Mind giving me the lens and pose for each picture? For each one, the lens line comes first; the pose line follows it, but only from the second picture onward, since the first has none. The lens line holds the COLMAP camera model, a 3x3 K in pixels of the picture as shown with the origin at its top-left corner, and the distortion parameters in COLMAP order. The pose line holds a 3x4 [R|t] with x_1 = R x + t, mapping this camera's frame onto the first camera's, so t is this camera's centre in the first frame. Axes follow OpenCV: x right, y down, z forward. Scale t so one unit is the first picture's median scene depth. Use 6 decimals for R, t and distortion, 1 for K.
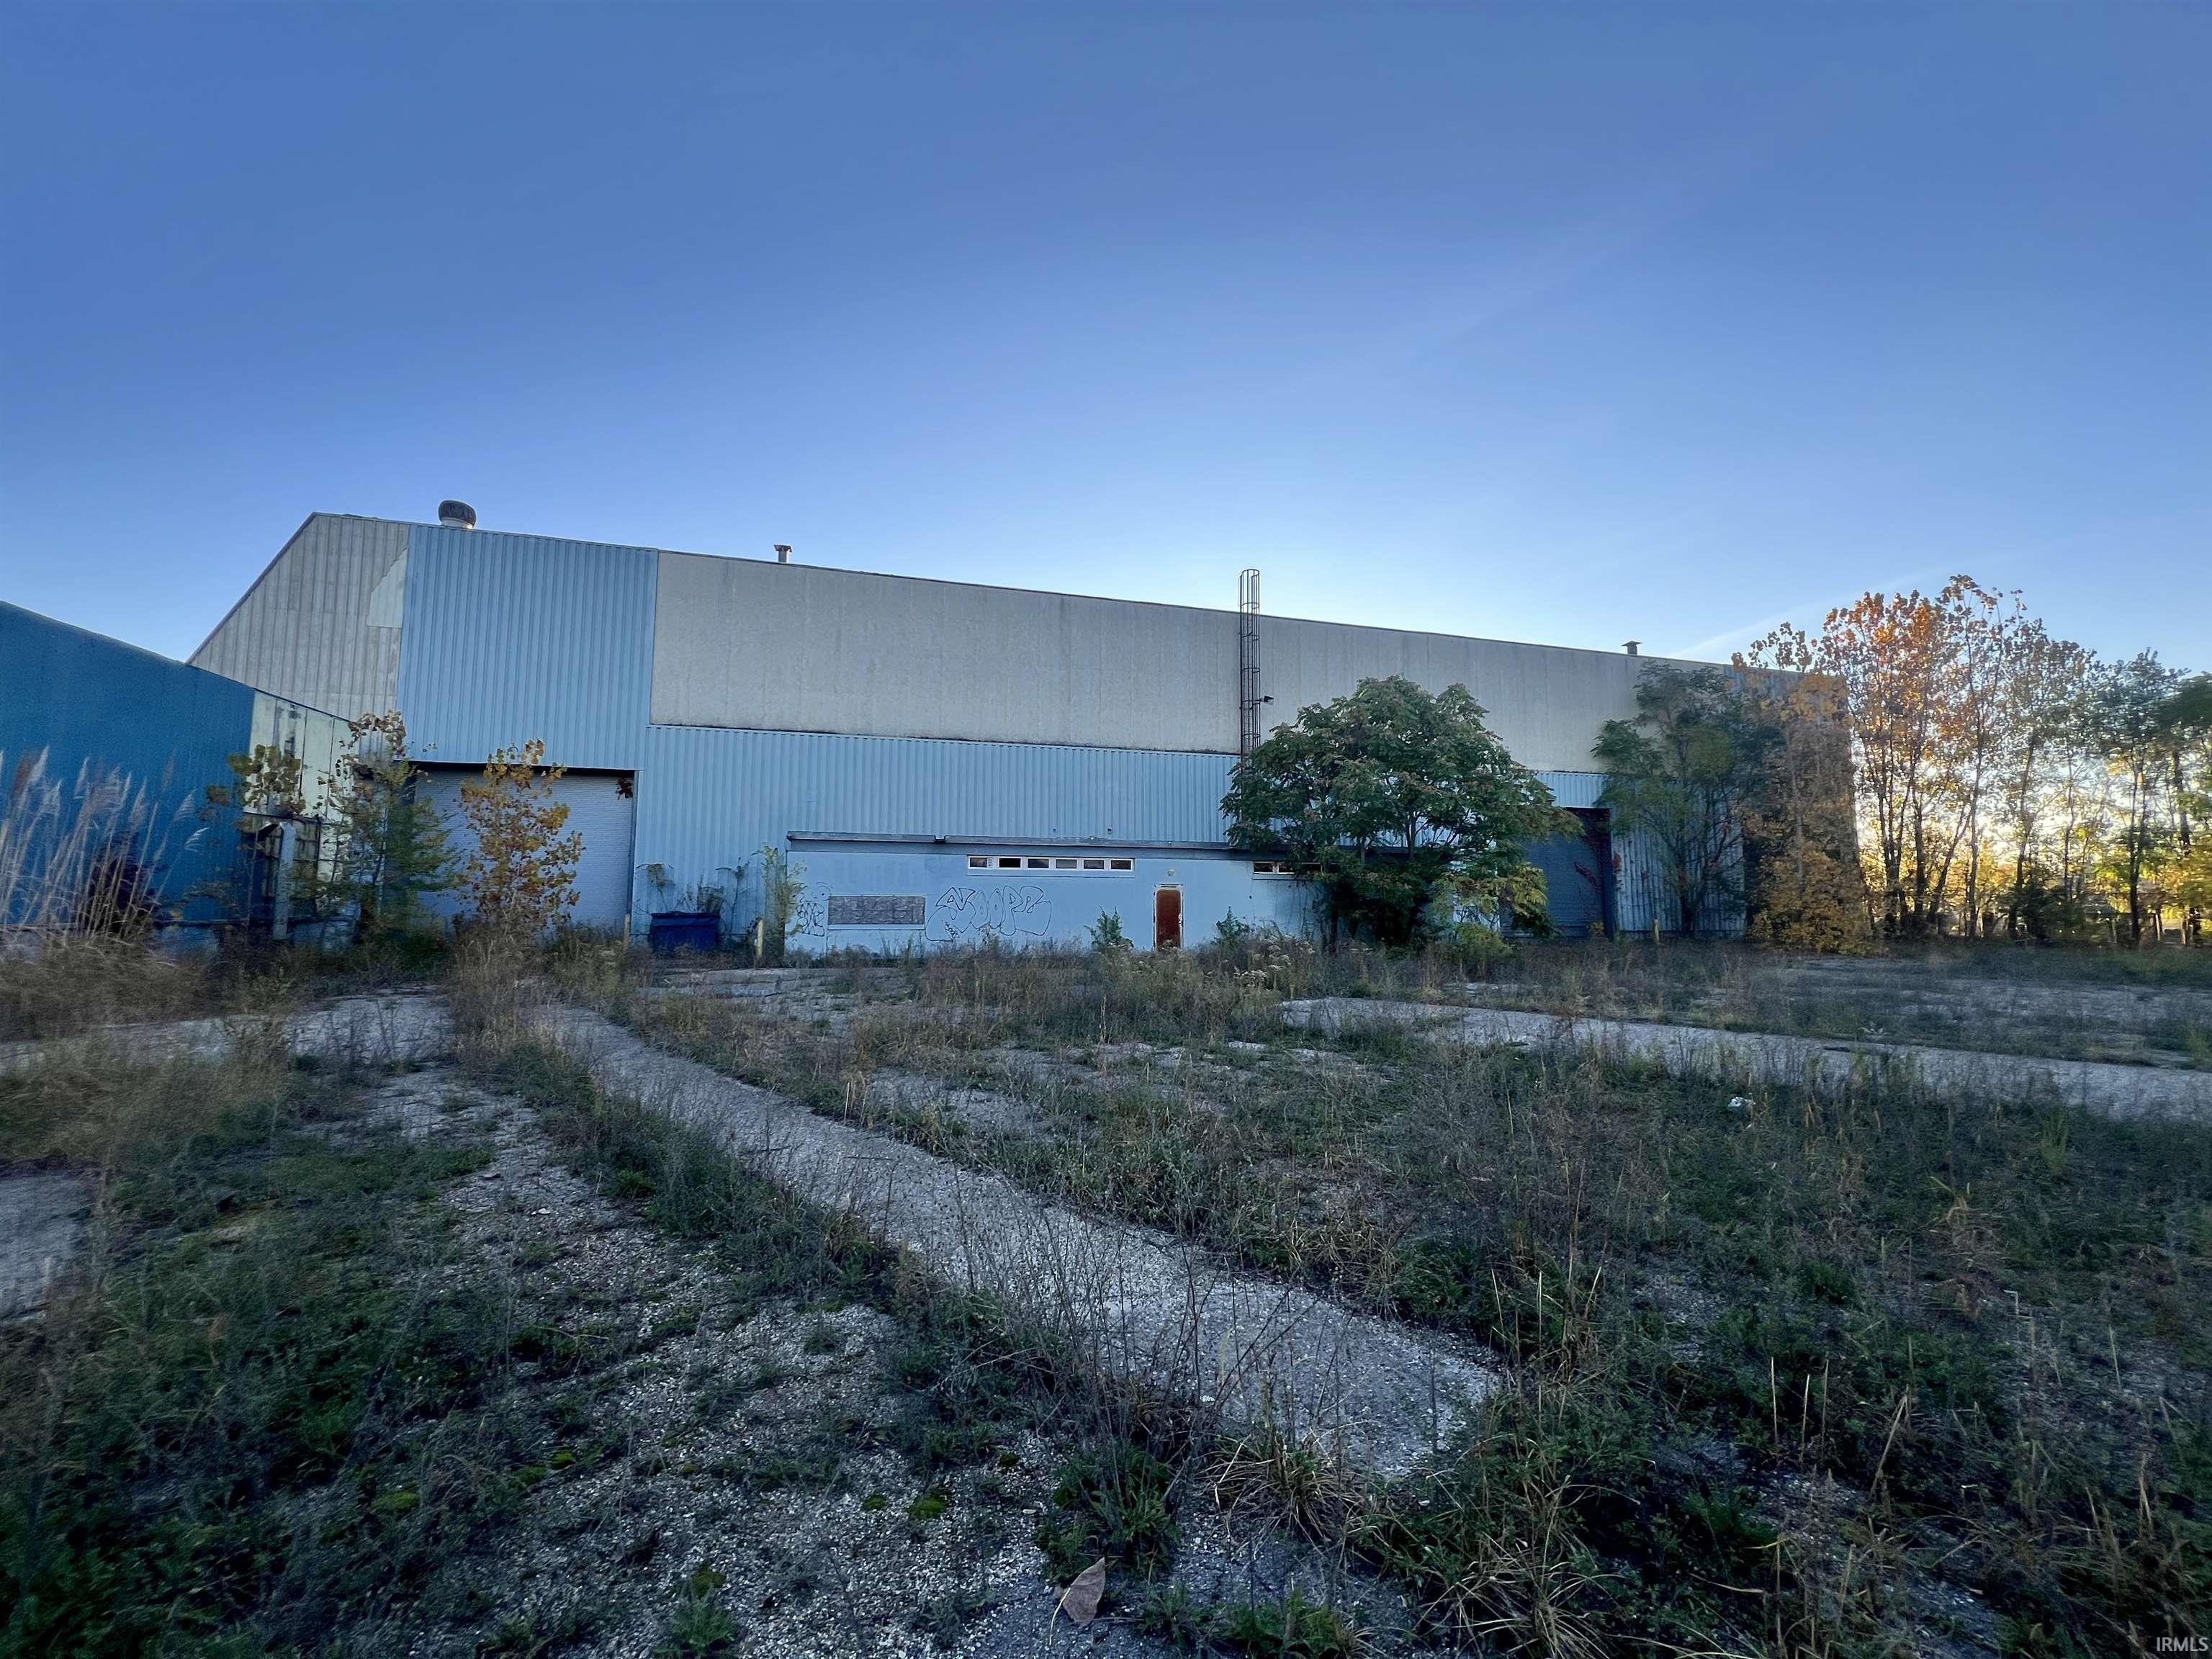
lens RADIAL K [[878.2, 0, 1098.1], [0, 878.2, 828.4], [0, 0, 1]] dist [-0.001755, -0.000474]
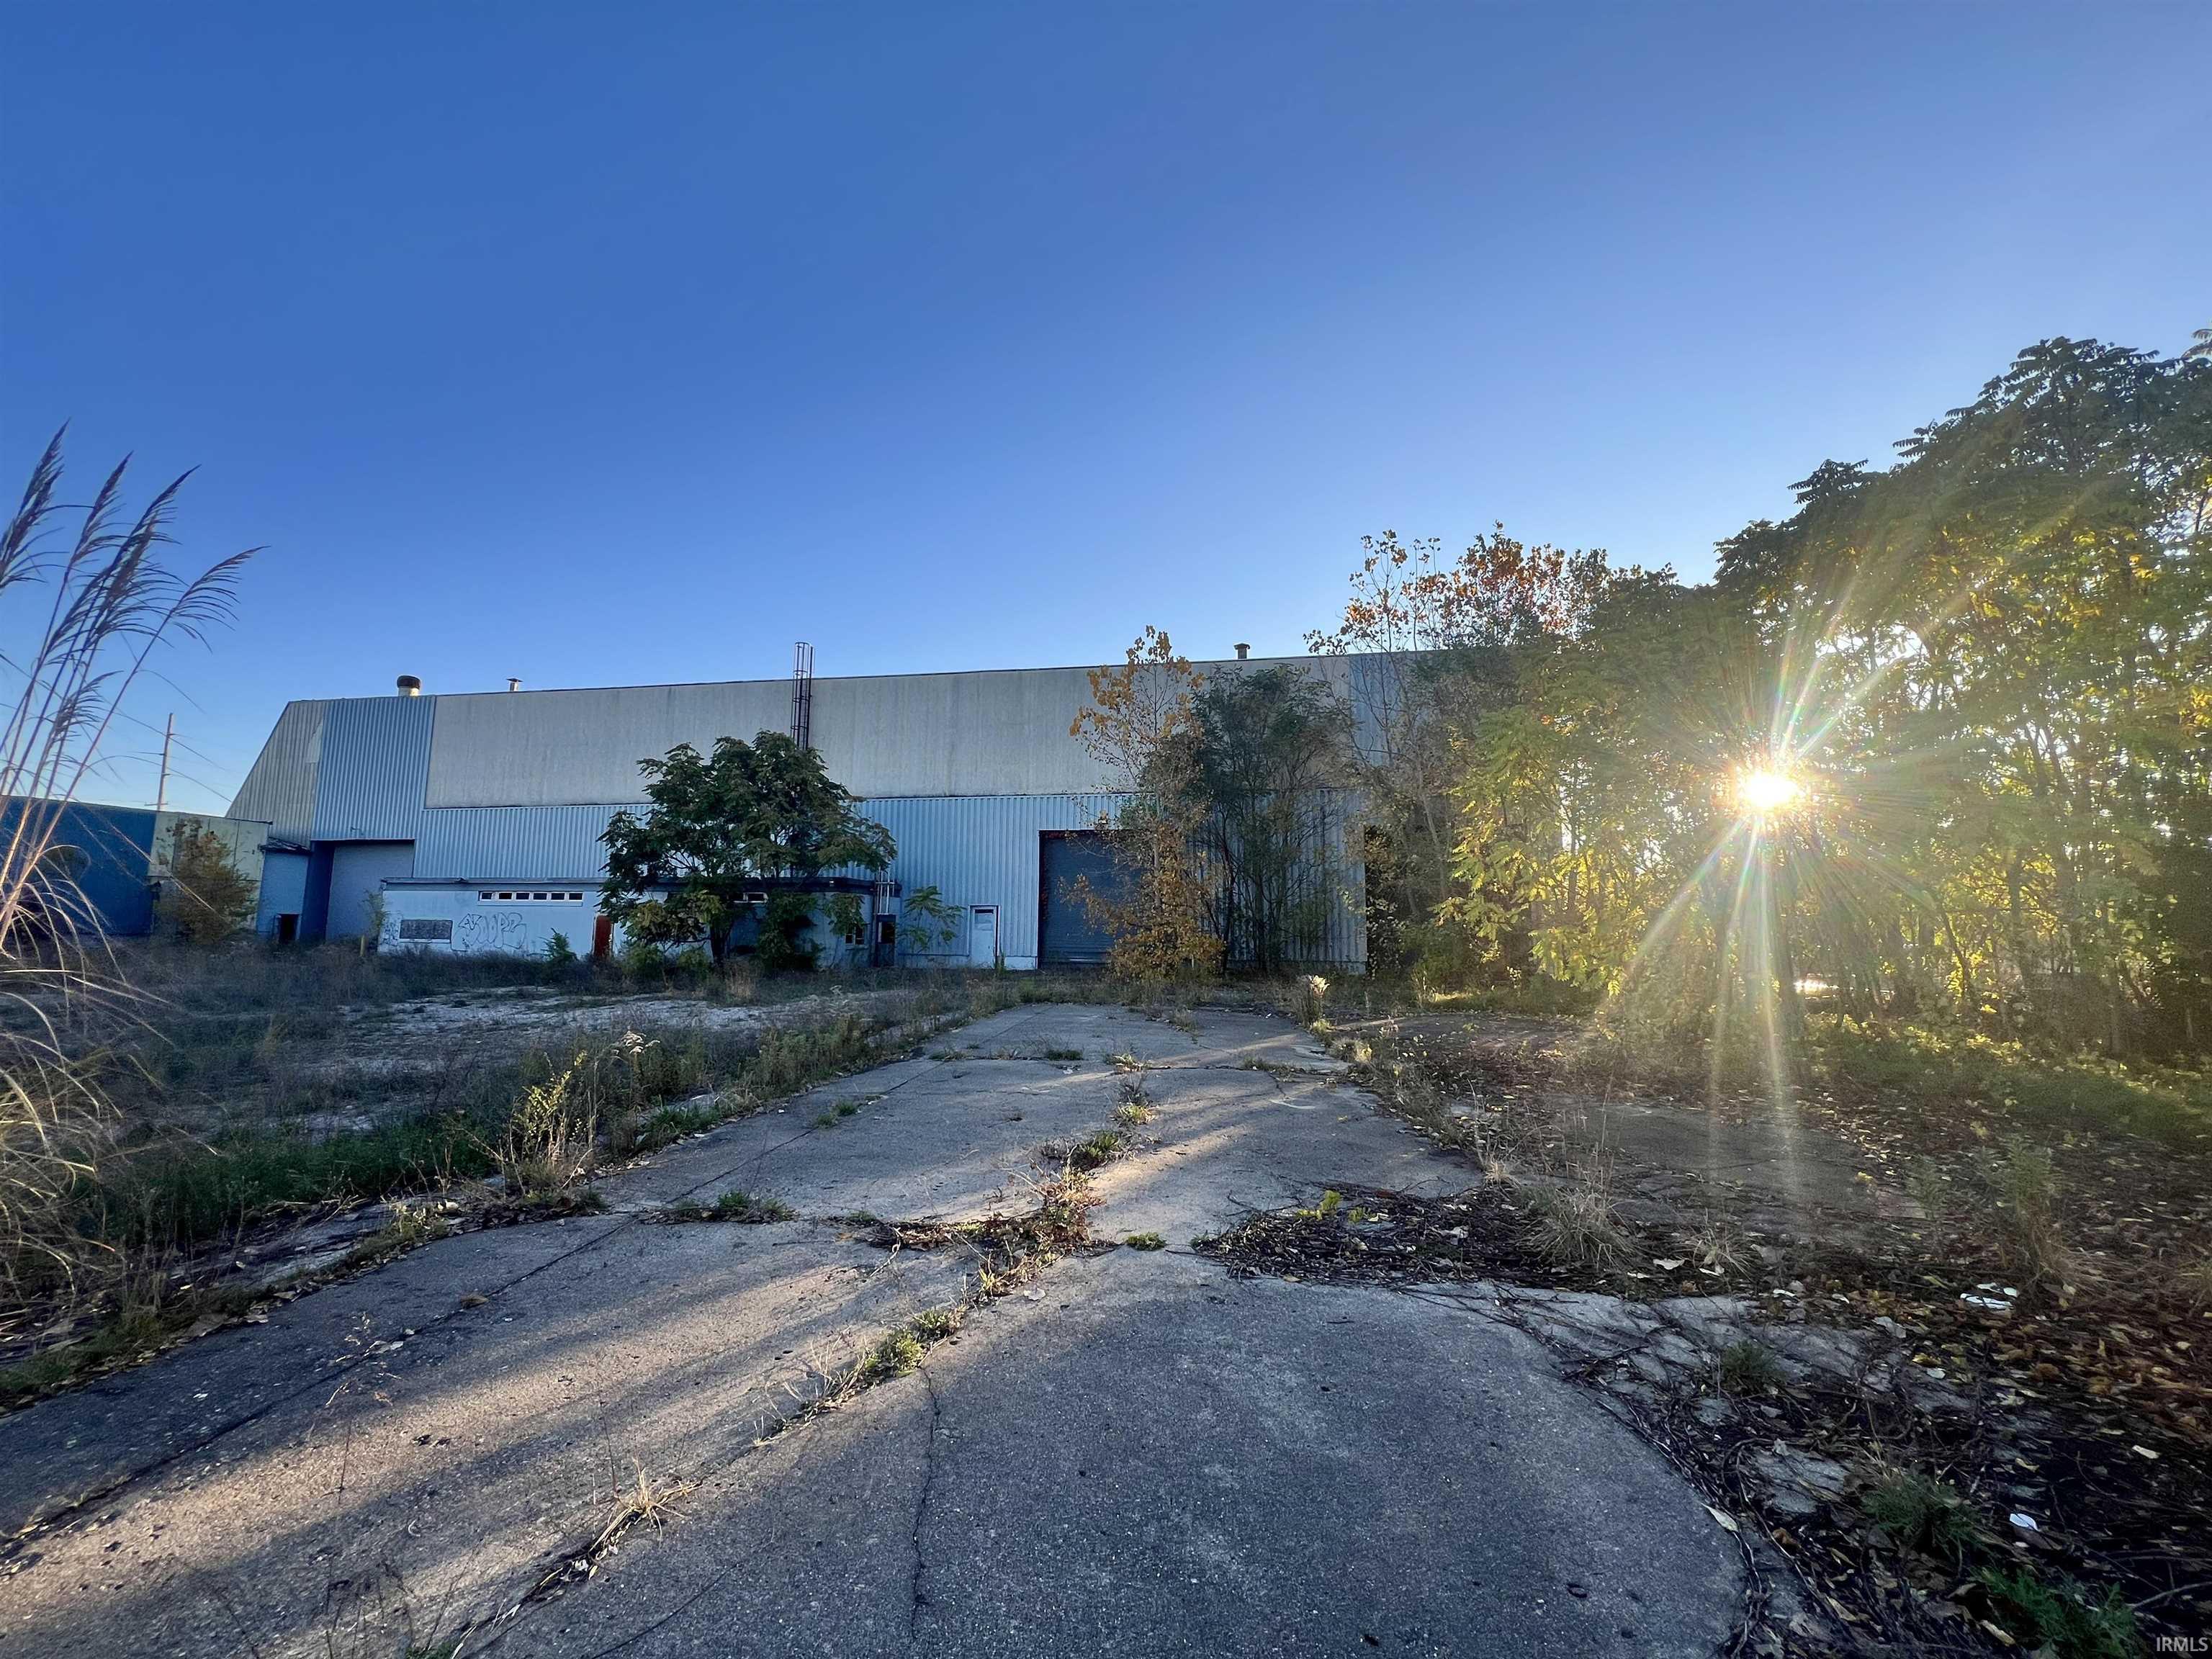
lens RADIAL K [[878.2, 0, 1098.1], [0, 878.2, 828.4], [0, 0, 1]] dist [-0.001755, -0.000474]
pose [[0.891443, -0.048393, -0.450541, 1.734897], [0.033340, 0.998591, -0.041294, 0.026423], [0.451904, 0.021790, 0.891800, 0.223272]]
